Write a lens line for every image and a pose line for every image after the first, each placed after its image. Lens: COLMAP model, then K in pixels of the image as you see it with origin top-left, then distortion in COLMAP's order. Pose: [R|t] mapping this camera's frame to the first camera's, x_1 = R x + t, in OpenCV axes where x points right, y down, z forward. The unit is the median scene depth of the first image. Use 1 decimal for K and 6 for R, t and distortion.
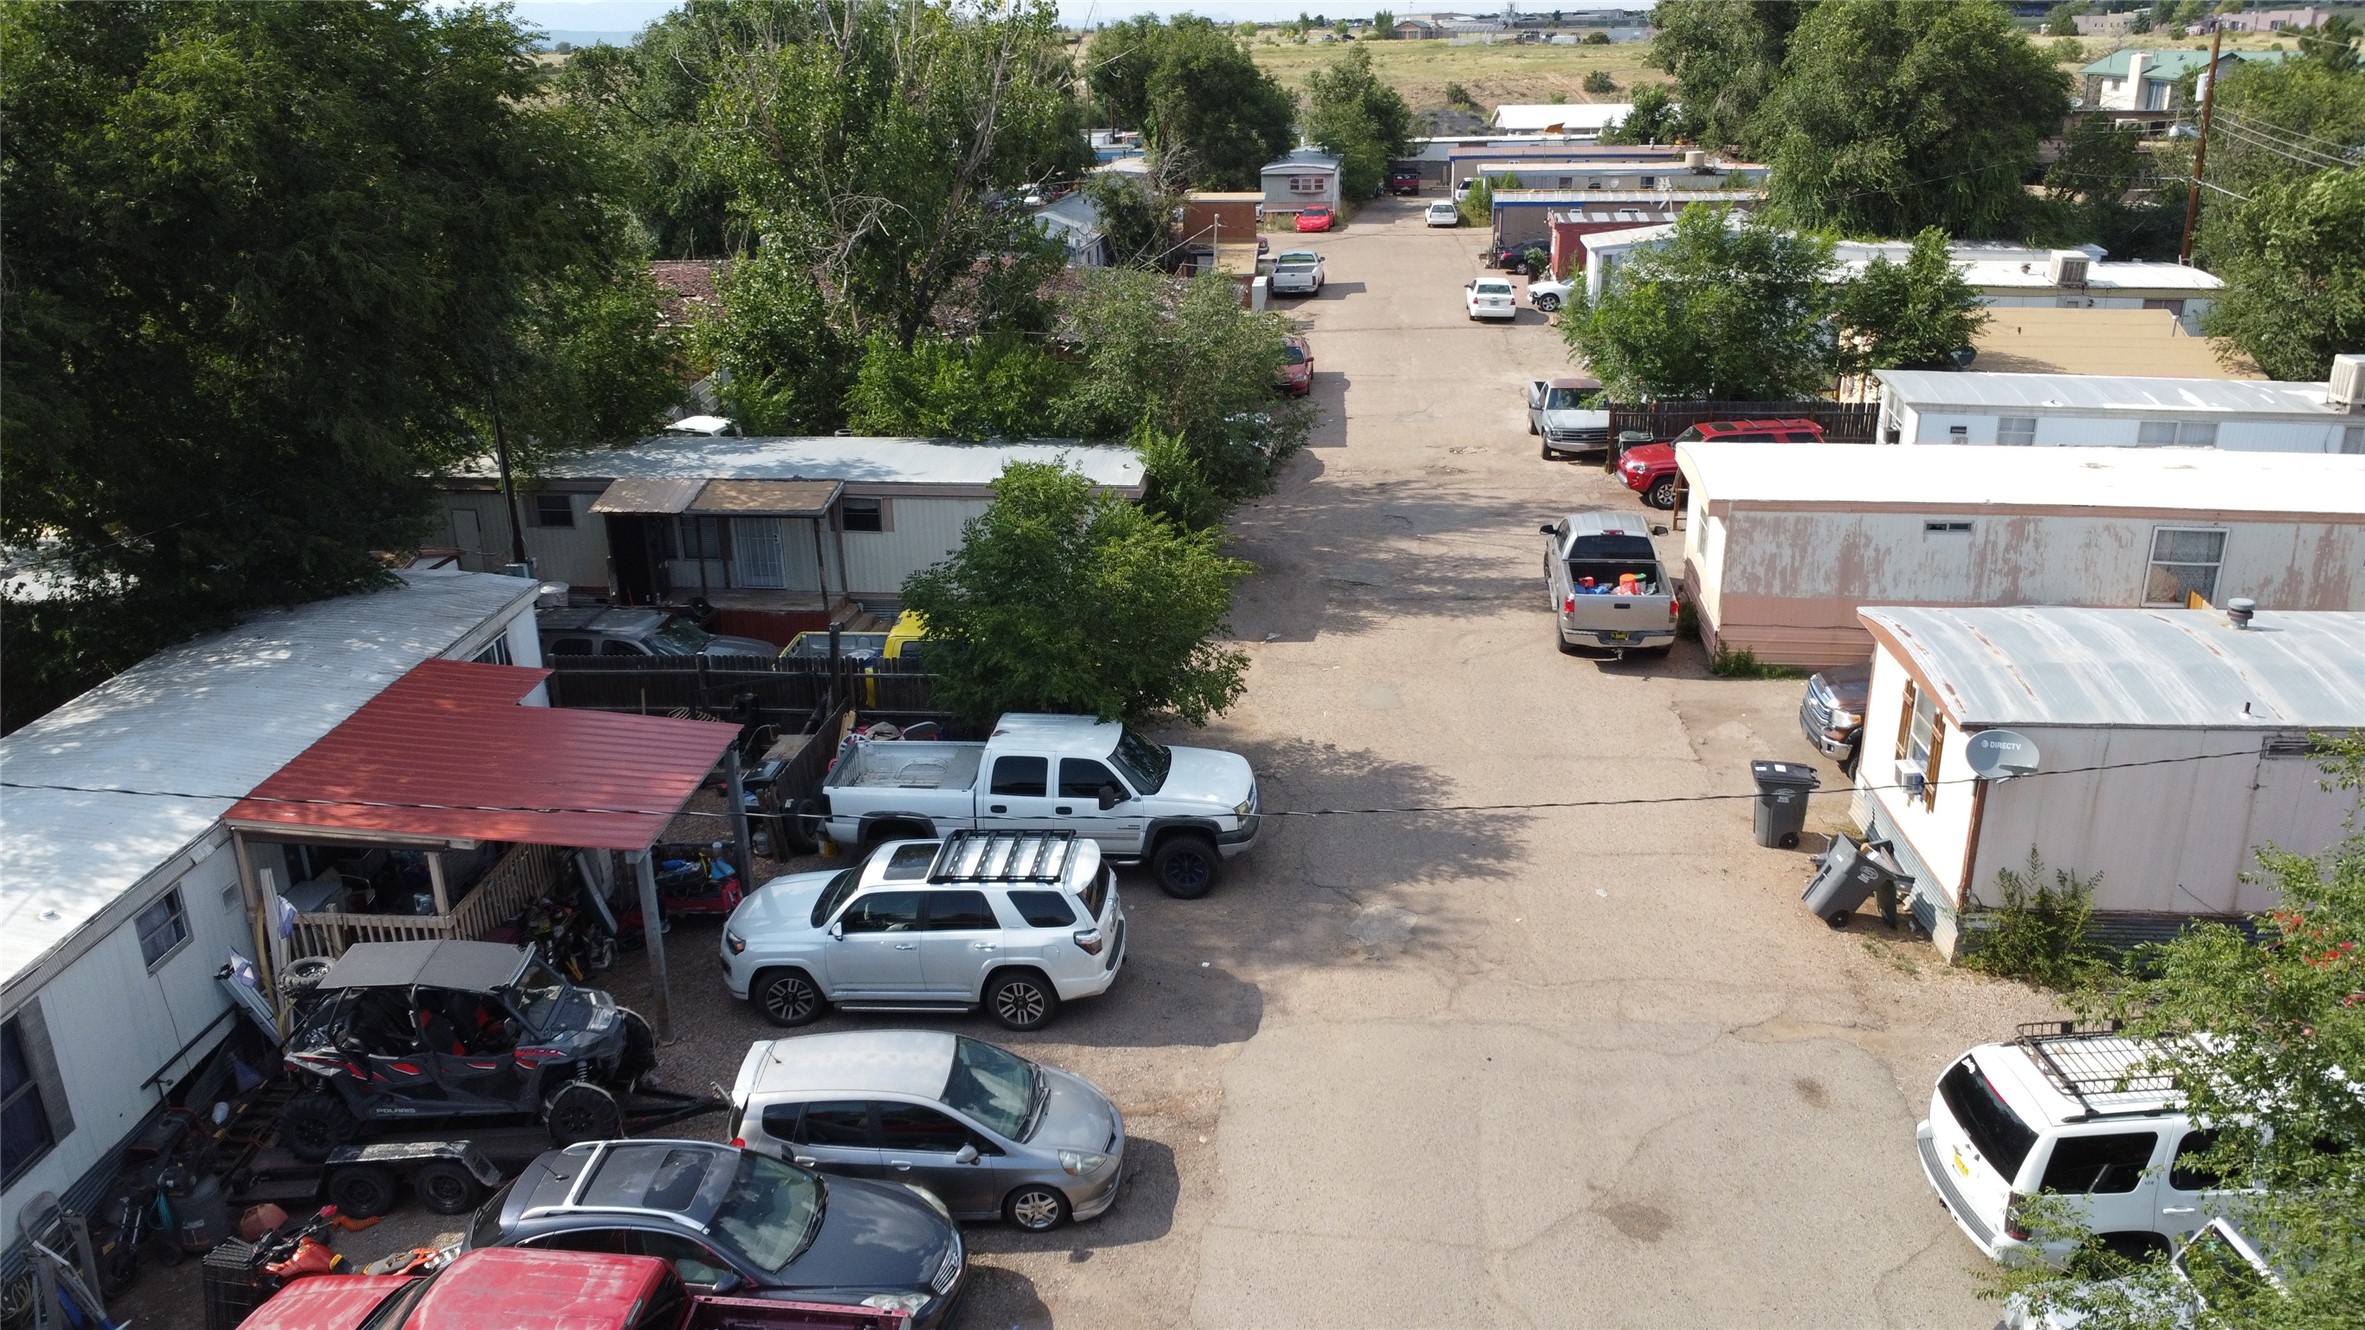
lens RADIAL K [[1728.0, 0, 1182.5], [0, 1728.0, 665.0], [0, 0, 1]] dist [-0.027930, -0.002769]
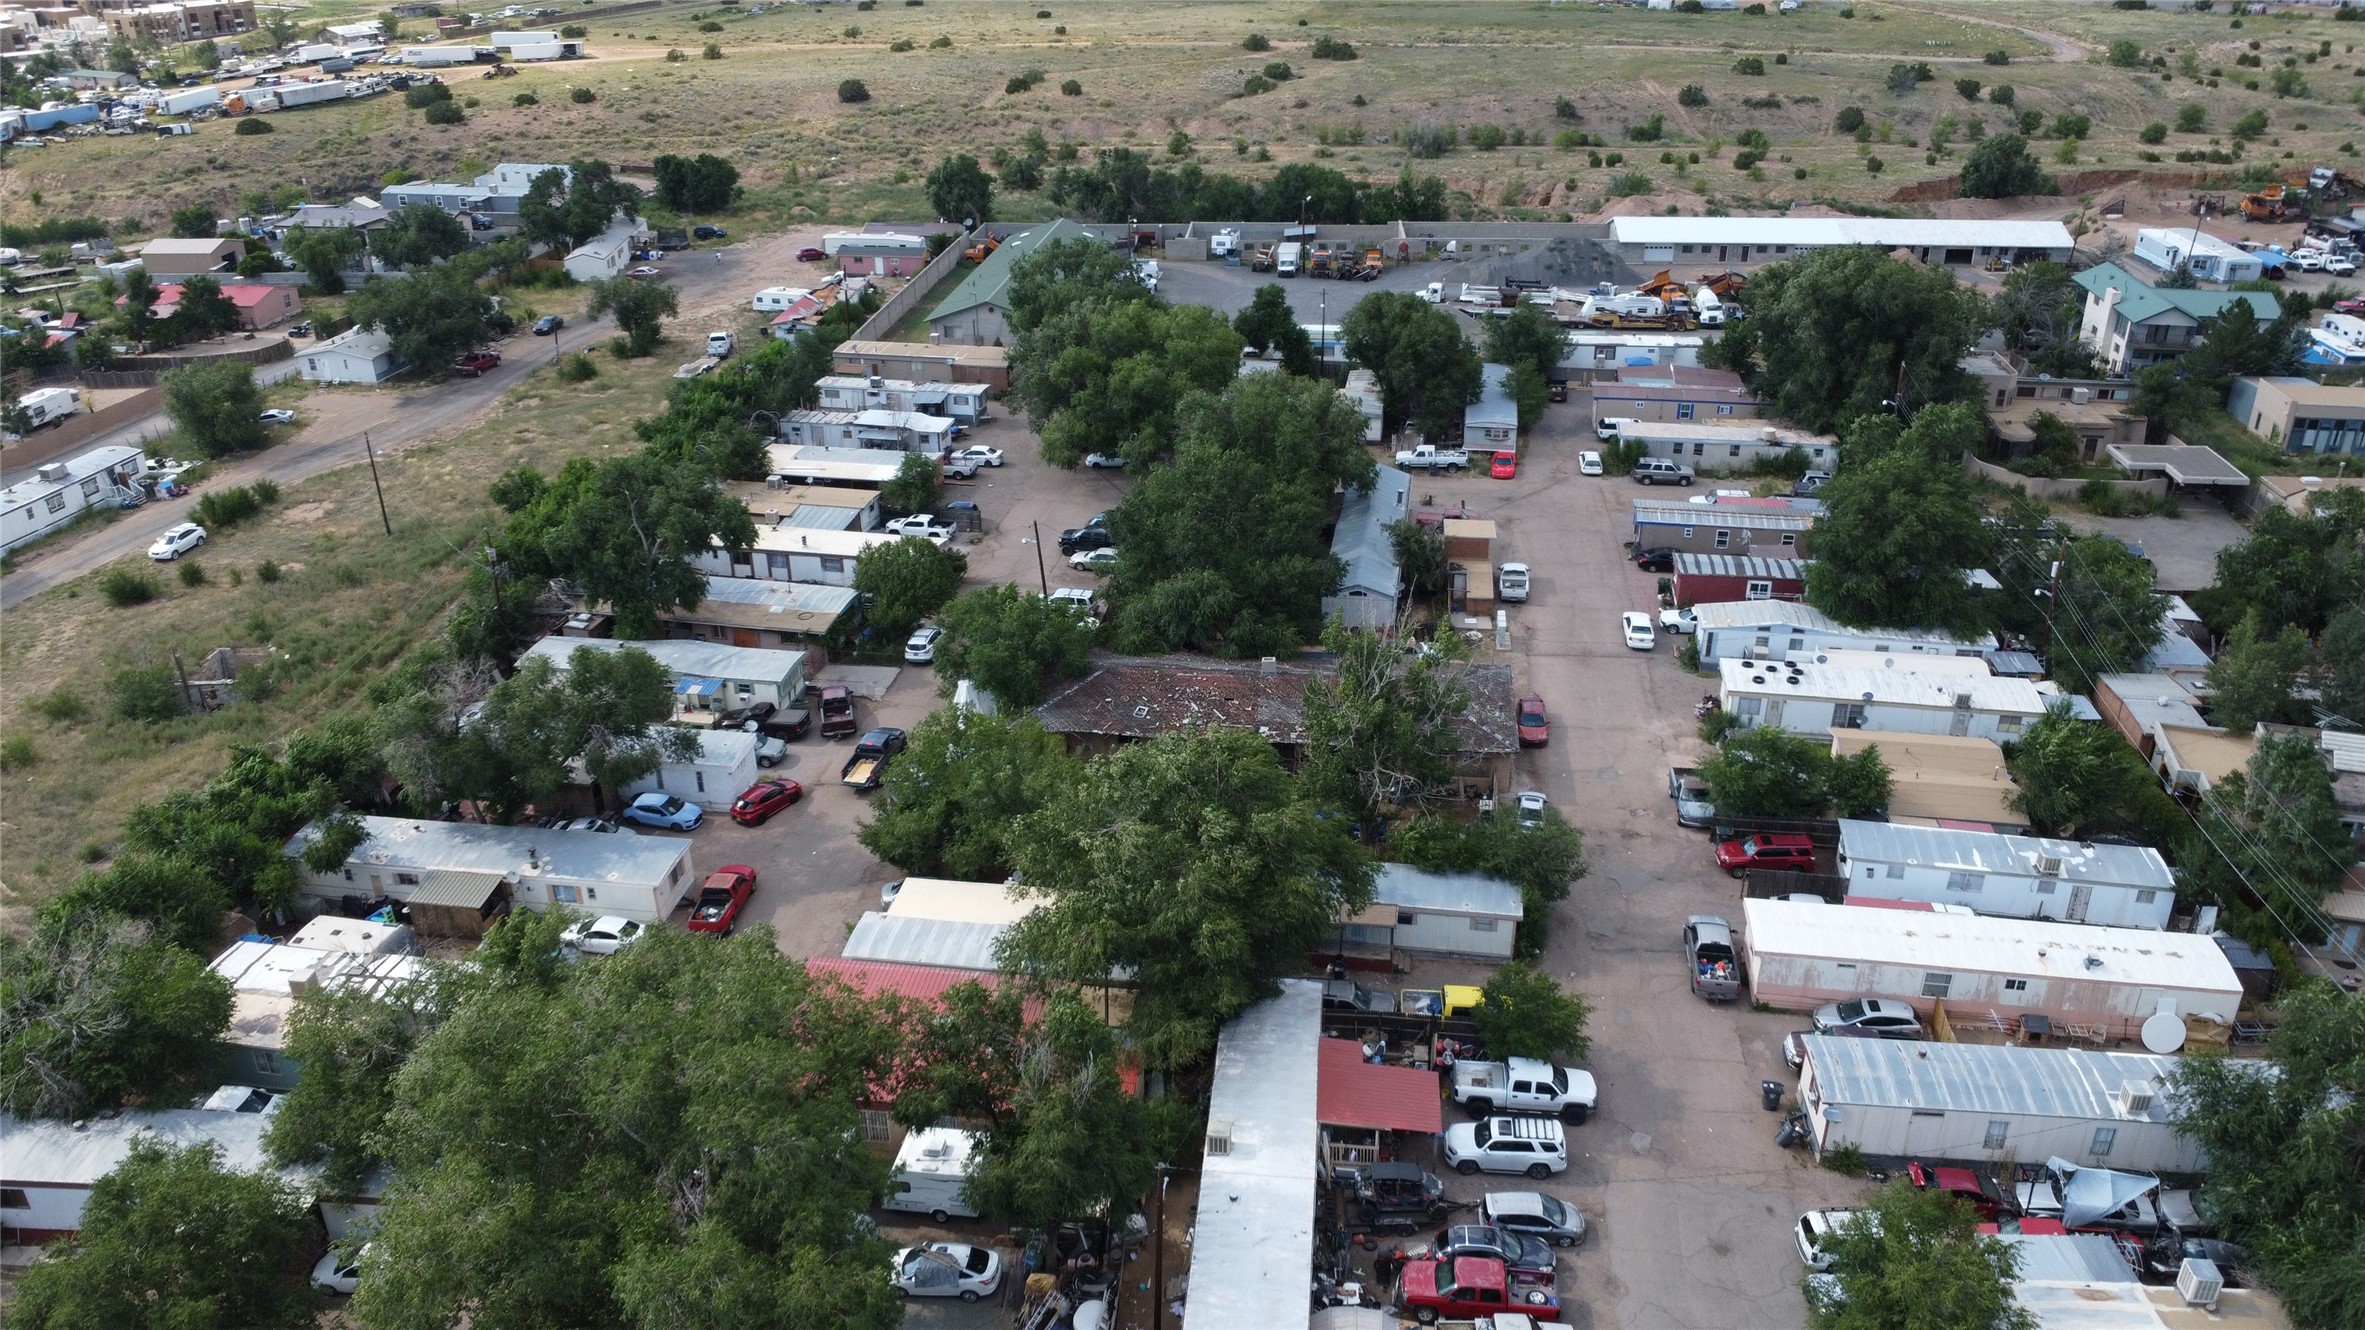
lens RADIAL K [[1728.0, 0, 1182.5], [0, 1728.0, 665.0], [0, 0, 1]] dist [-0.027930, -0.002769]
pose [[0.999320, 0.024996, -0.027122, -0.544882], [-0.022167, 0.994741, 0.099998, -0.837947], [0.029479, -0.099329, 0.994618, -1.713974]]
